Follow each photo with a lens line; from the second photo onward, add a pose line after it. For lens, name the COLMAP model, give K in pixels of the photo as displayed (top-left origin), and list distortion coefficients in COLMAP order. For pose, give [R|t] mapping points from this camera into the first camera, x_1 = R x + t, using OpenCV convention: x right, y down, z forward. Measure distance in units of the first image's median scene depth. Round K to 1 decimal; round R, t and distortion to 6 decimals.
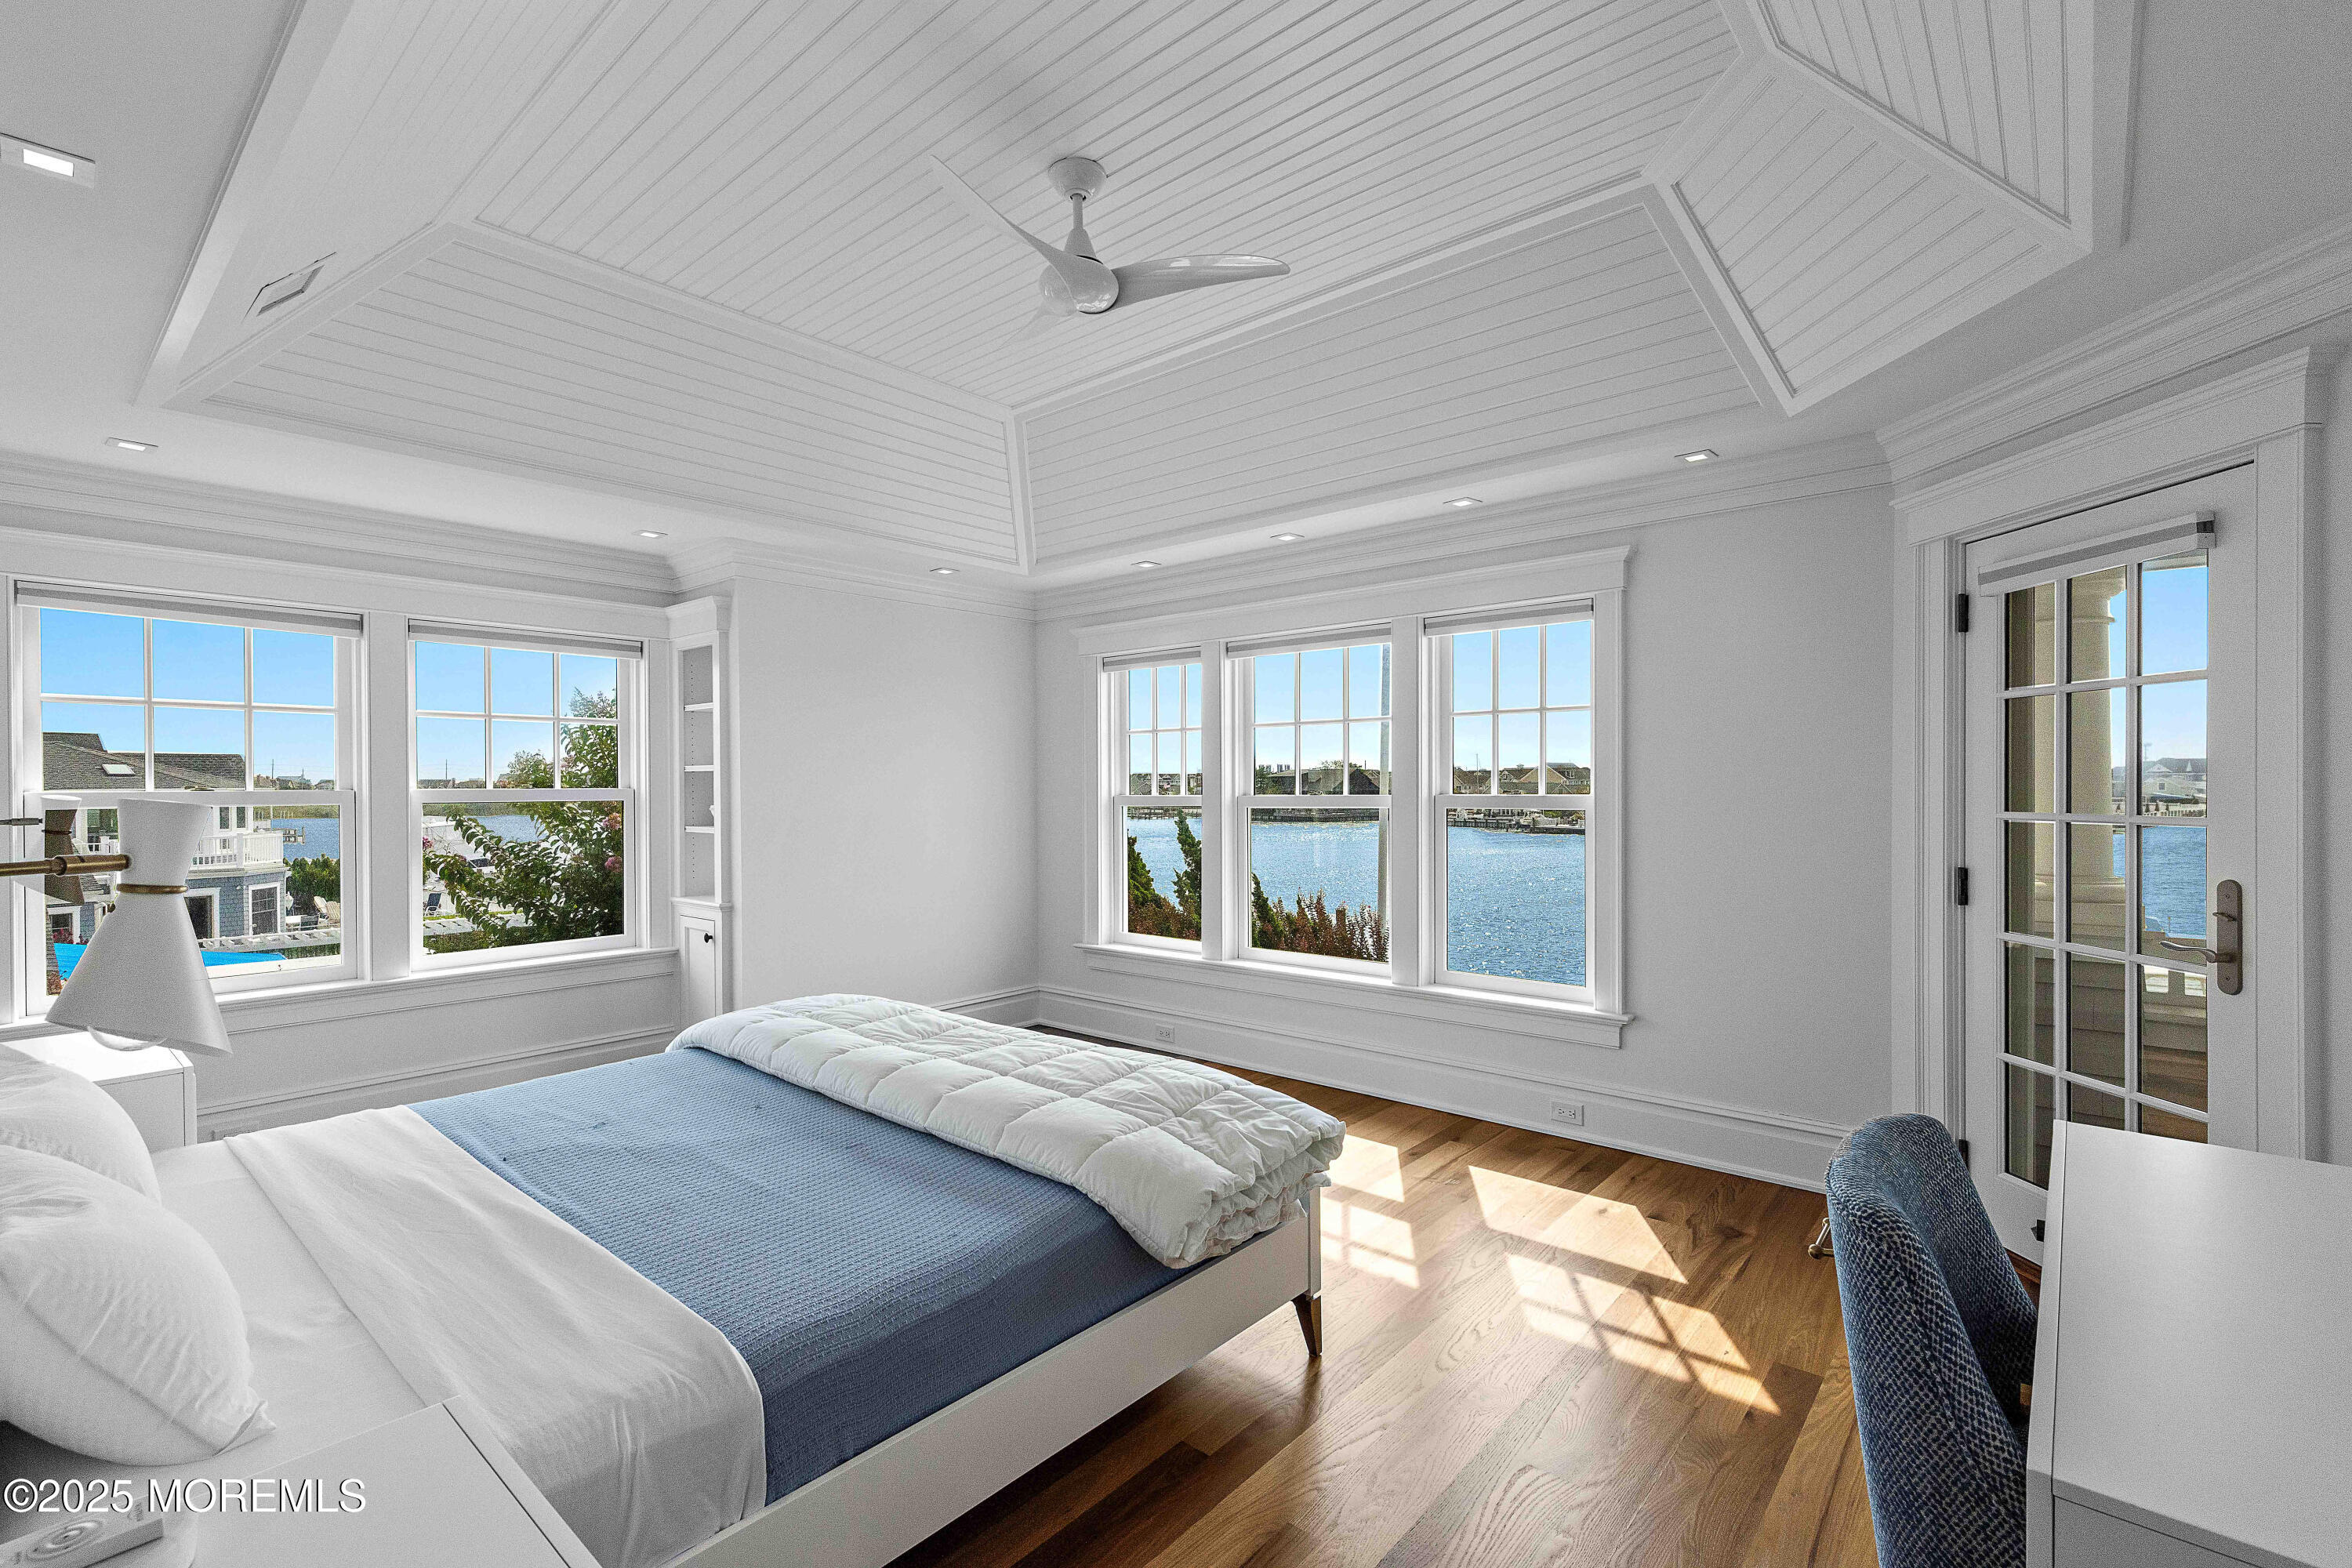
lens RADIAL K [[1042.5, 0, 1182.3], [0, 1042.5, 794.2], [0, 0, 1]] dist [-0.020499, -0.000210]
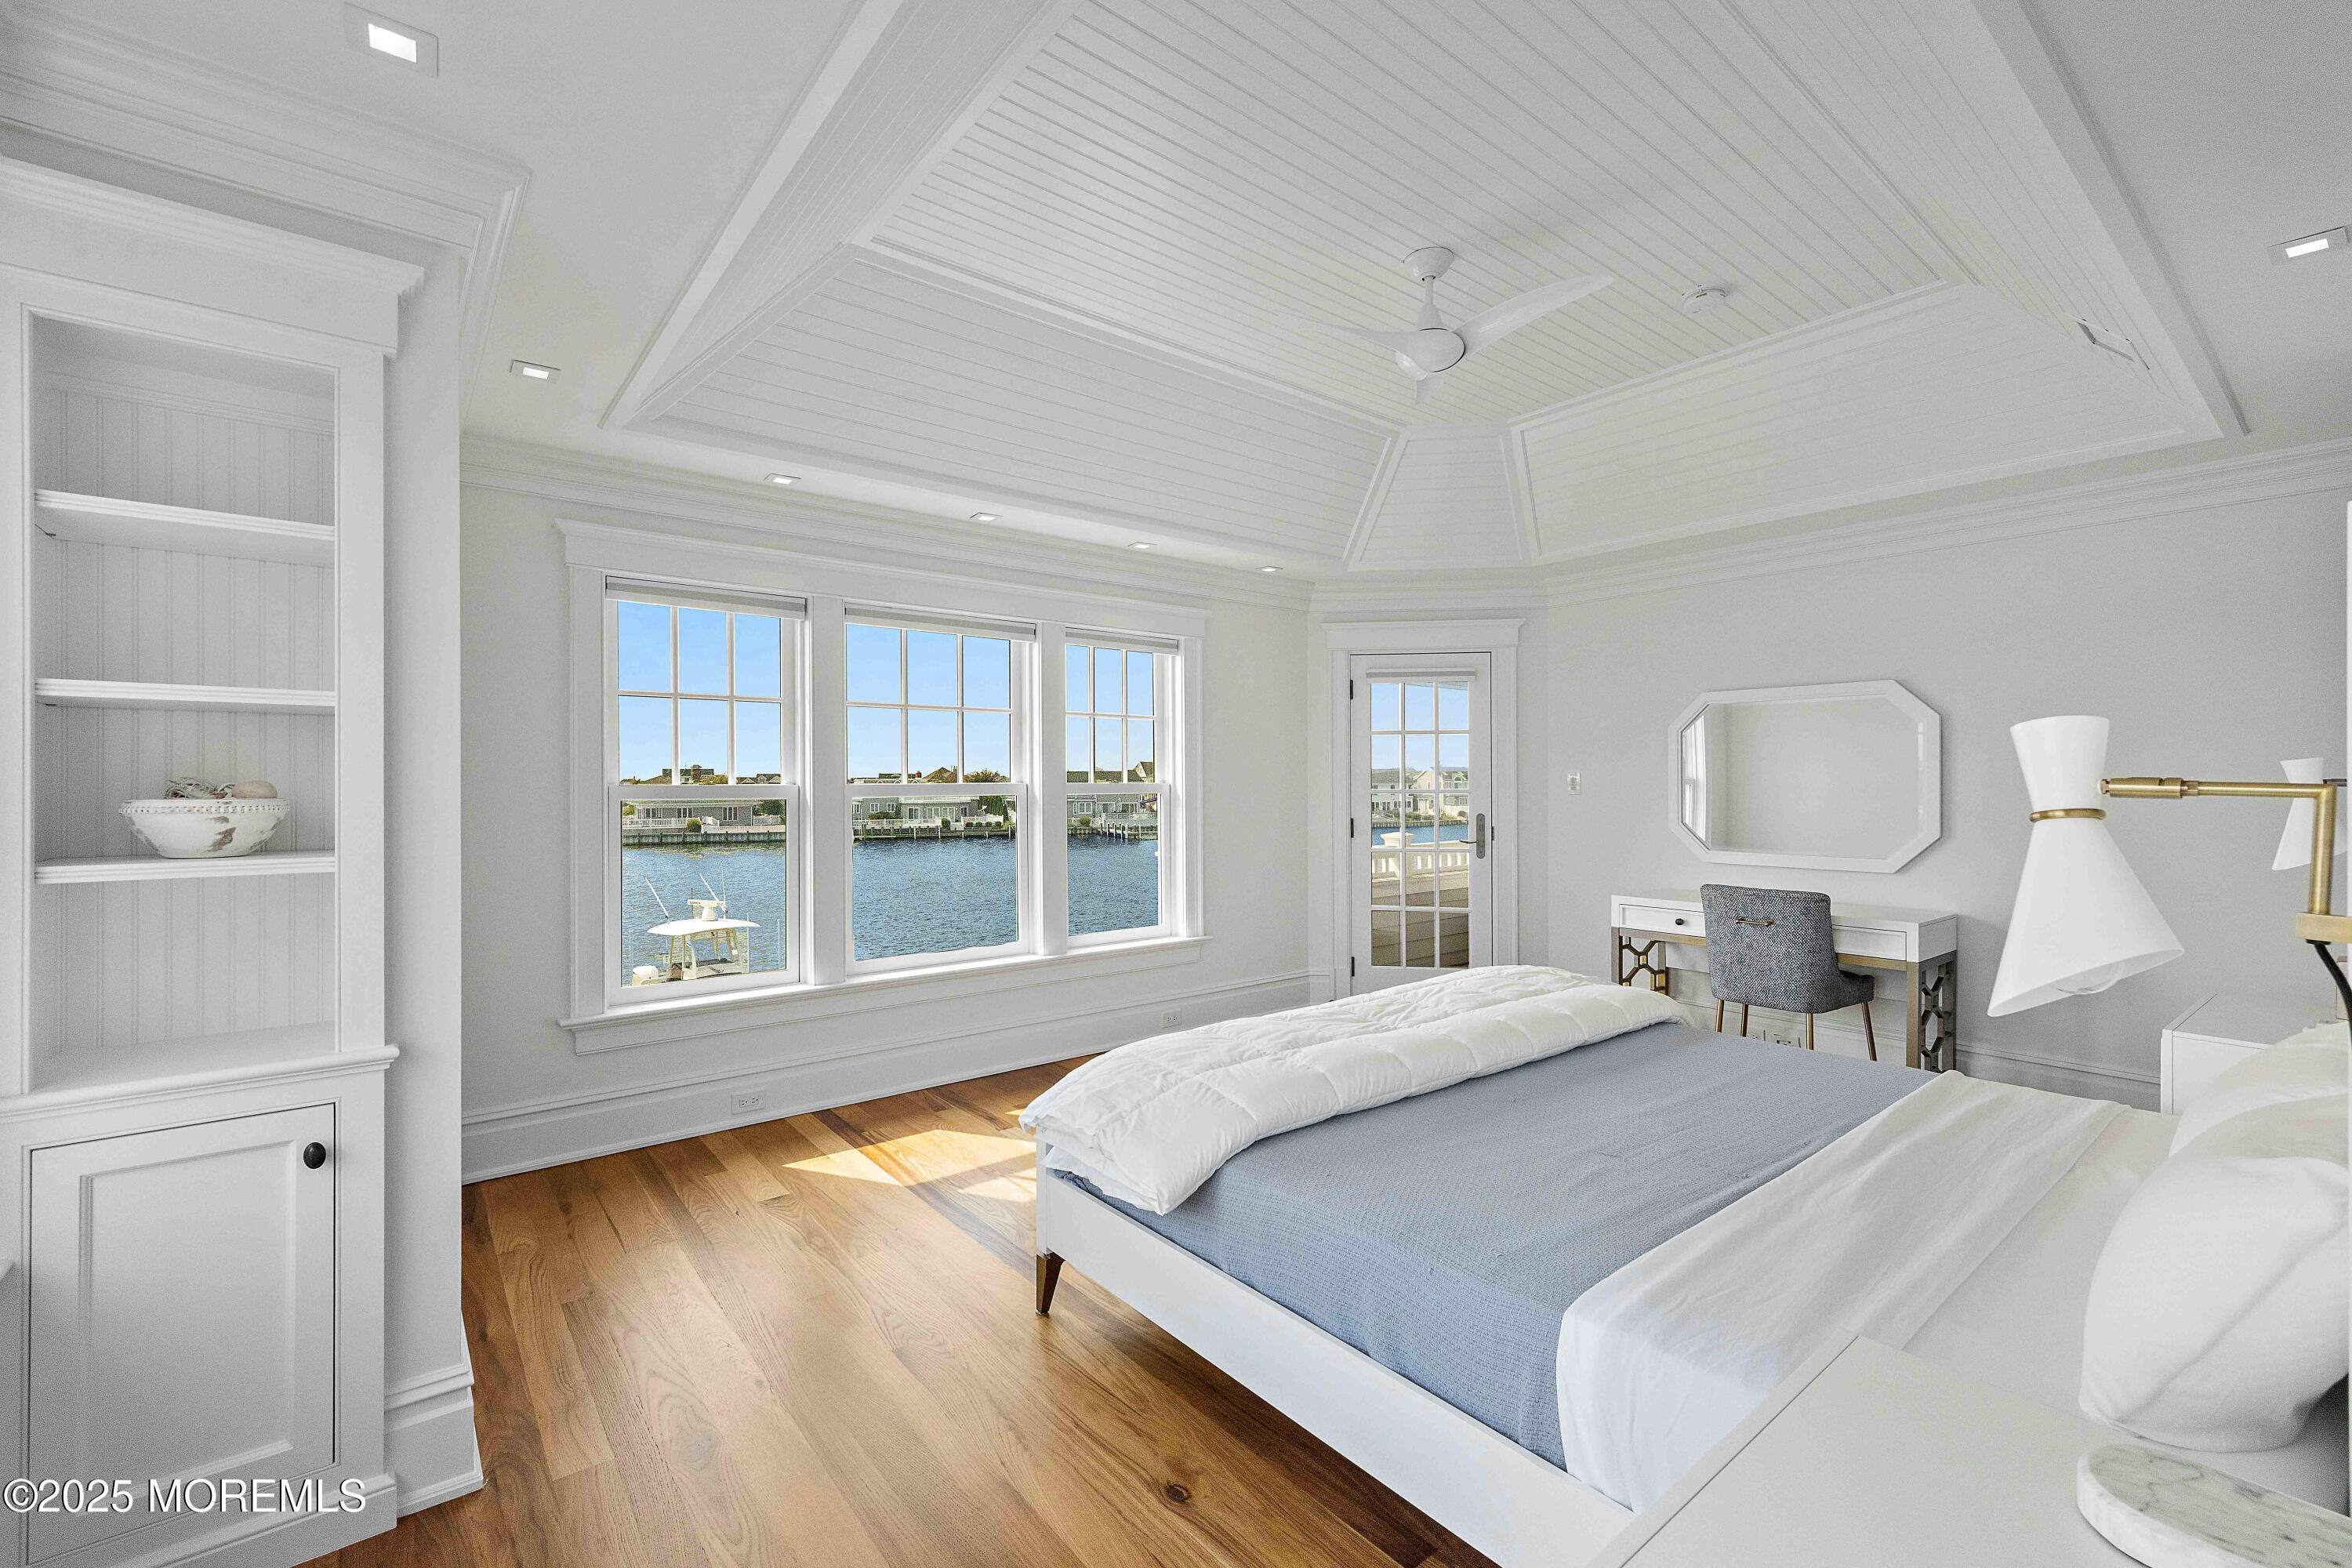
lens RADIAL K [[1010.2, 0, 1189.2], [0, 1010.2, 787.1], [0, 0, 1]] dist [0.010957, 0.000005]
pose [[0.180895, 0.002079, 0.983500, -0.881103], [0.004938, 0.999983, -0.003022, 0.008870], [-0.983490, 0.005403, 0.180881, 0.717680]]
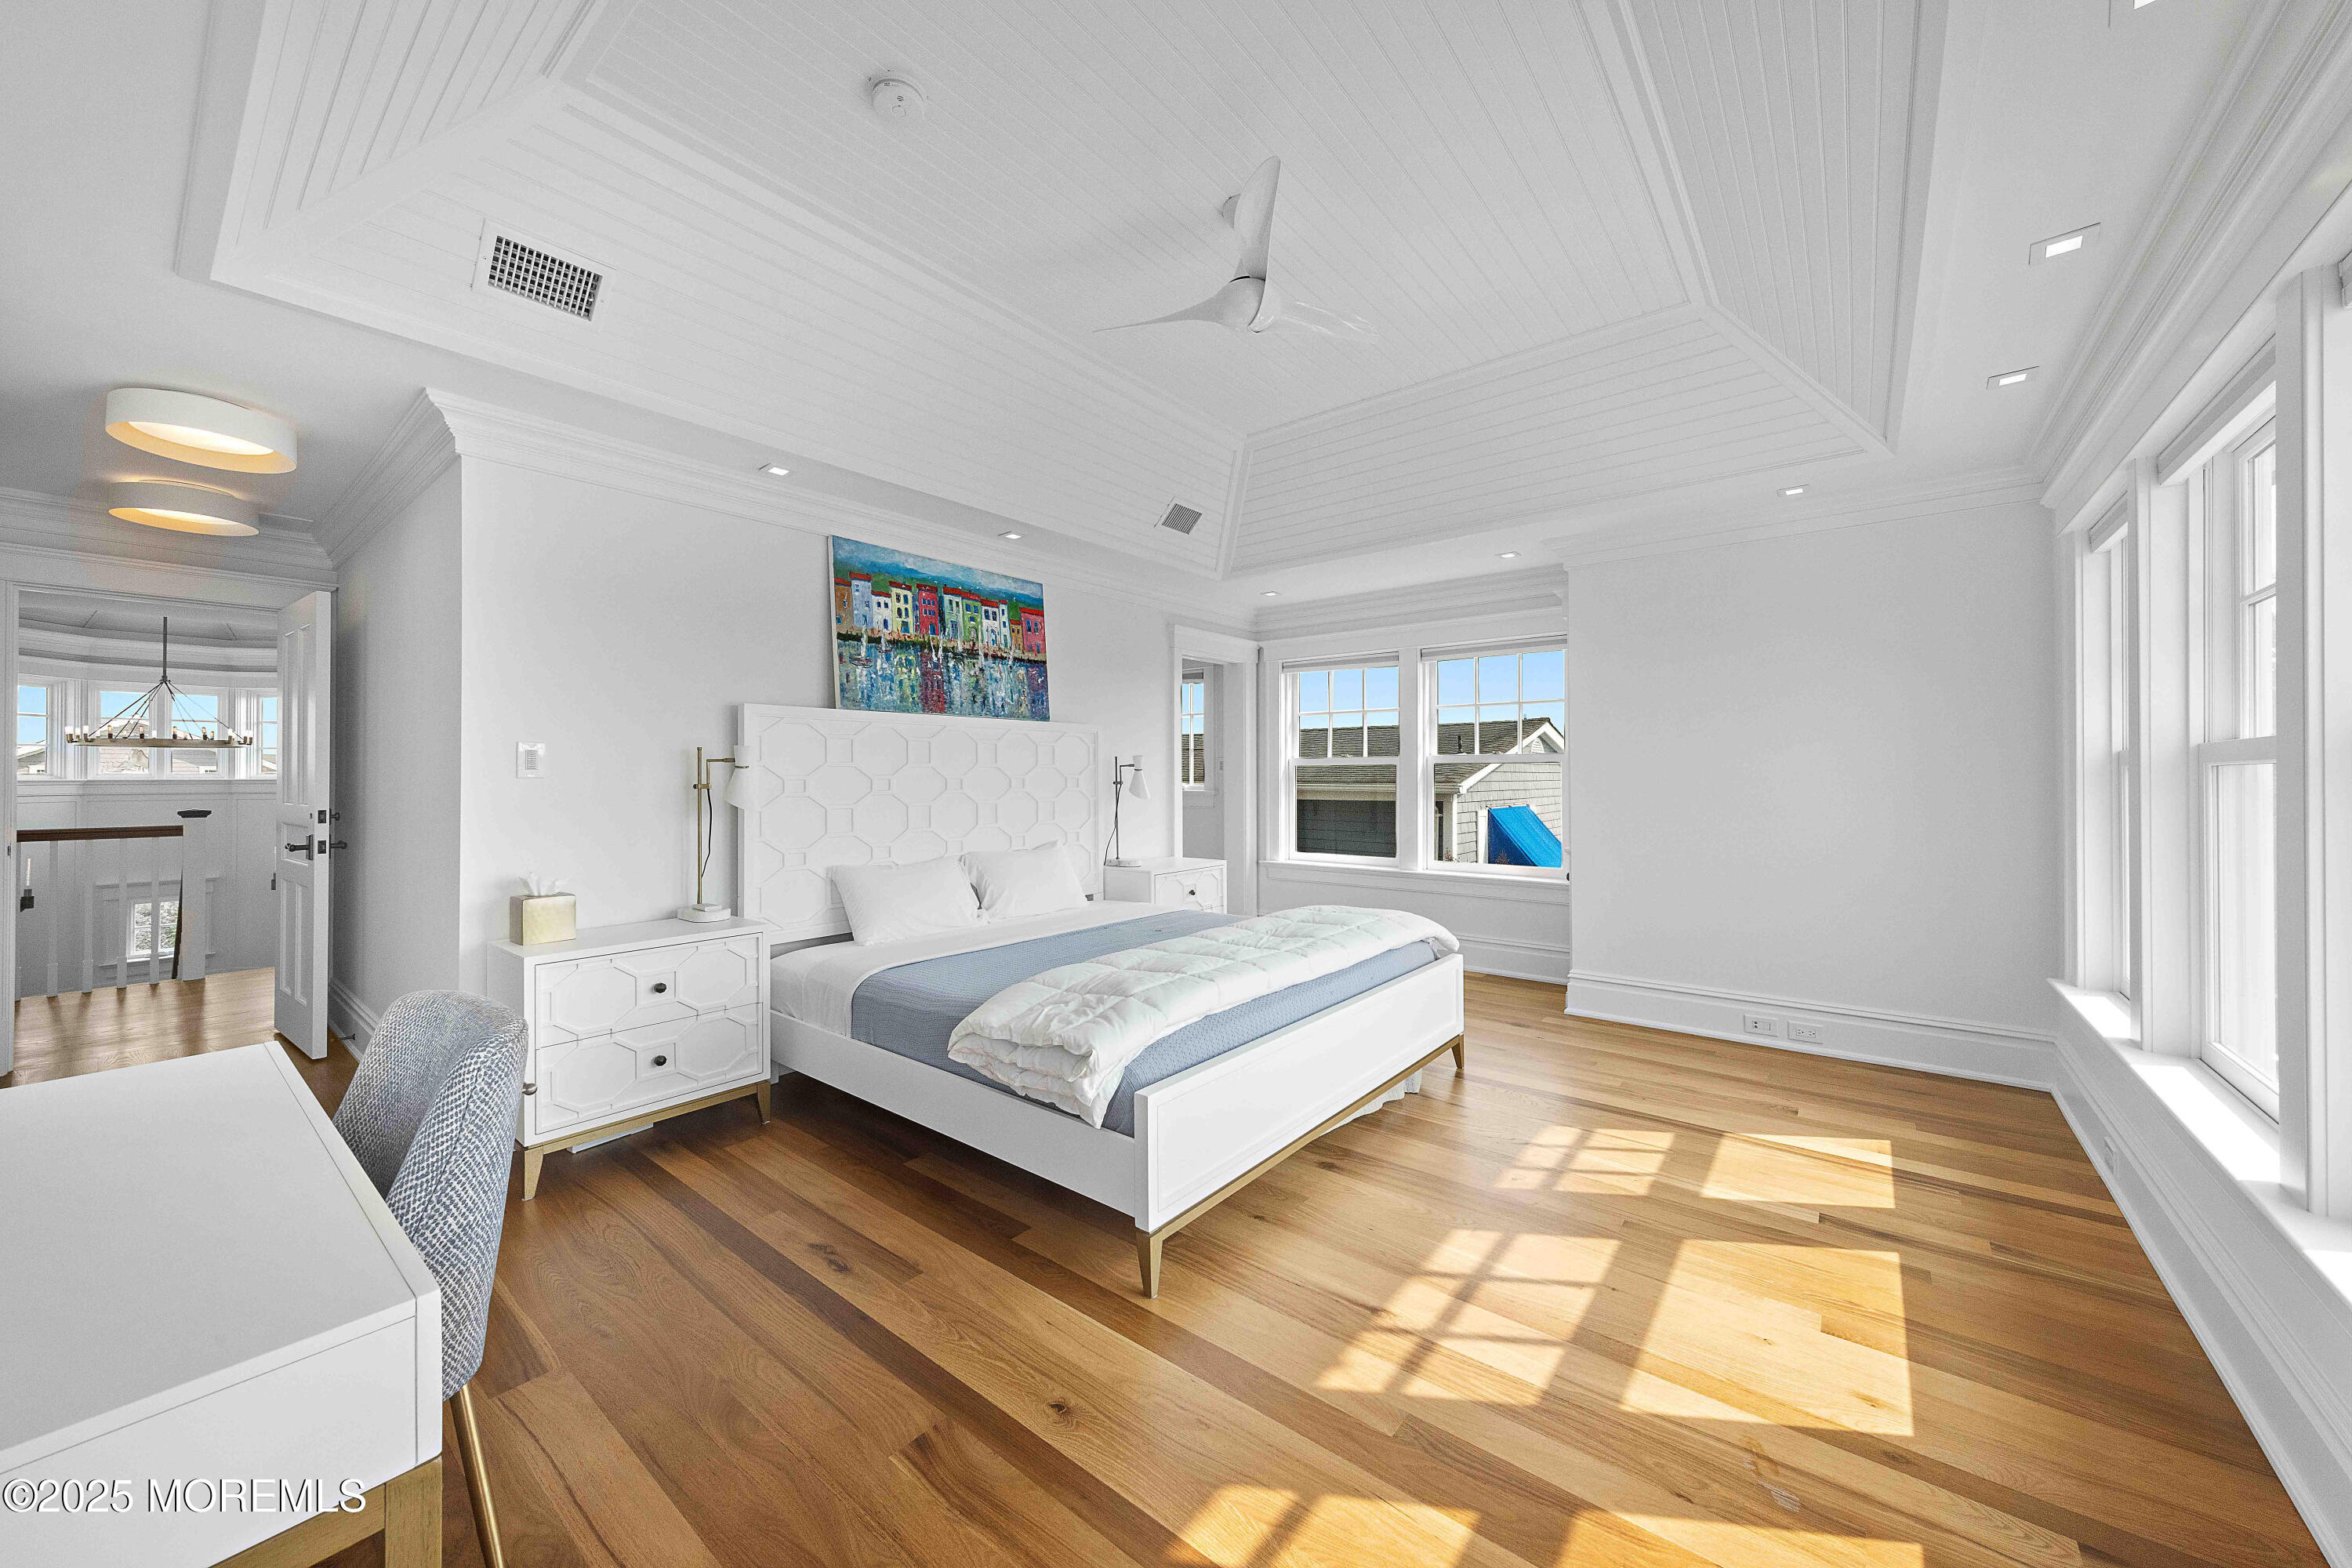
lens RADIAL K [[872.0, 0, 1178.6], [0, 872.0, 777.3], [0, 0, 1]] dist [0.000352, 0.000043]
pose [[0.047514, 0.018413, -0.998701, 0.580644], [0.008904, 0.999783, 0.018857, 0.002209], [0.998831, -0.009789, 0.047339, 0.587231]]
